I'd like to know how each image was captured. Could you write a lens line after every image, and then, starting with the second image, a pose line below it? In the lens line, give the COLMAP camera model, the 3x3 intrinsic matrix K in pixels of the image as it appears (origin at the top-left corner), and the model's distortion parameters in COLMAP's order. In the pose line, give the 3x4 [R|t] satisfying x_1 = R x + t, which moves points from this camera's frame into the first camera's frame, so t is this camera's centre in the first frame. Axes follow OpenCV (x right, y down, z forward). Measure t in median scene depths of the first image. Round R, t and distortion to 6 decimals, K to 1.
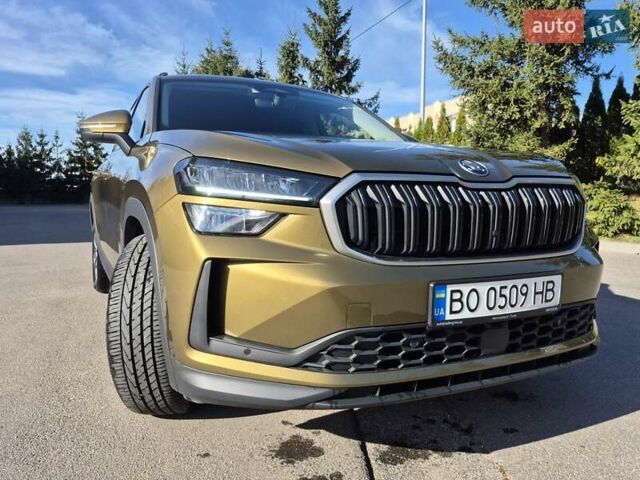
lens RADIAL K [[516.8, 0, 320.0], [0, 516.8, 240.0], [0, 0, 1]] dist [0.097873, -0.128672]
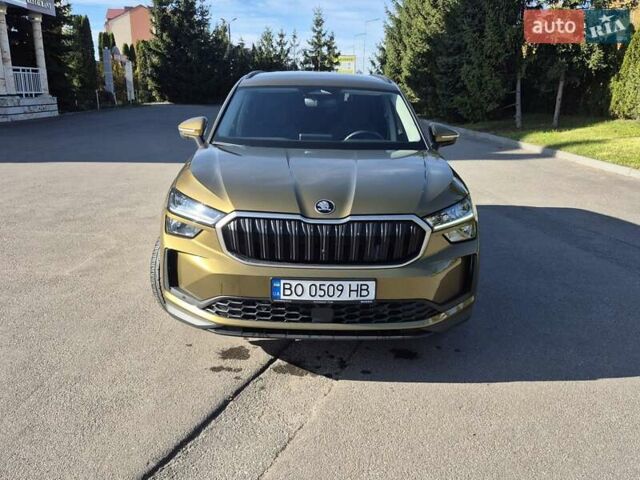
lens RADIAL K [[574.9, 0, 320.8], [0, 574.9, 248.2], [0, 0, 1]] dist [0.118934, -0.000091]
pose [[0.900184, 0.135660, -0.413842, 0.973922], [-0.056850, 0.978719, 0.197171, -0.343437], [0.431783, -0.153963, 0.888740, -0.545079]]
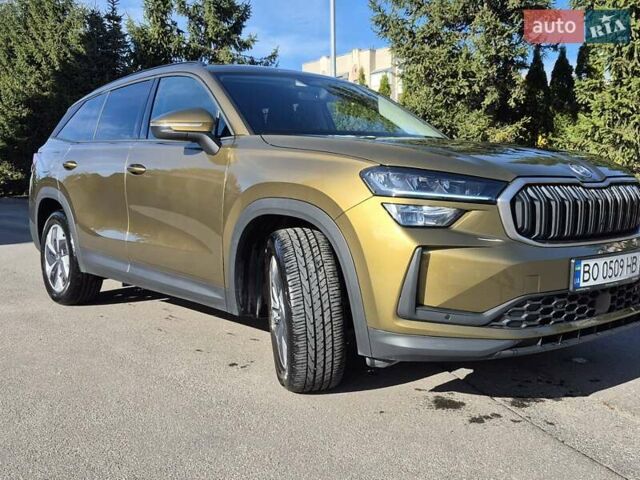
lens RADIAL K [[700.4, 0, 320.0], [0, 700.4, 240.0], [0, 0, 1]] dist [0.178270, -0.403150]
pose [[0.972993, -0.030384, 0.228826, -0.701003], [0.029678, 0.999538, 0.006527, 0.001547], [-0.228918, 0.000440, 0.973446, -0.533623]]
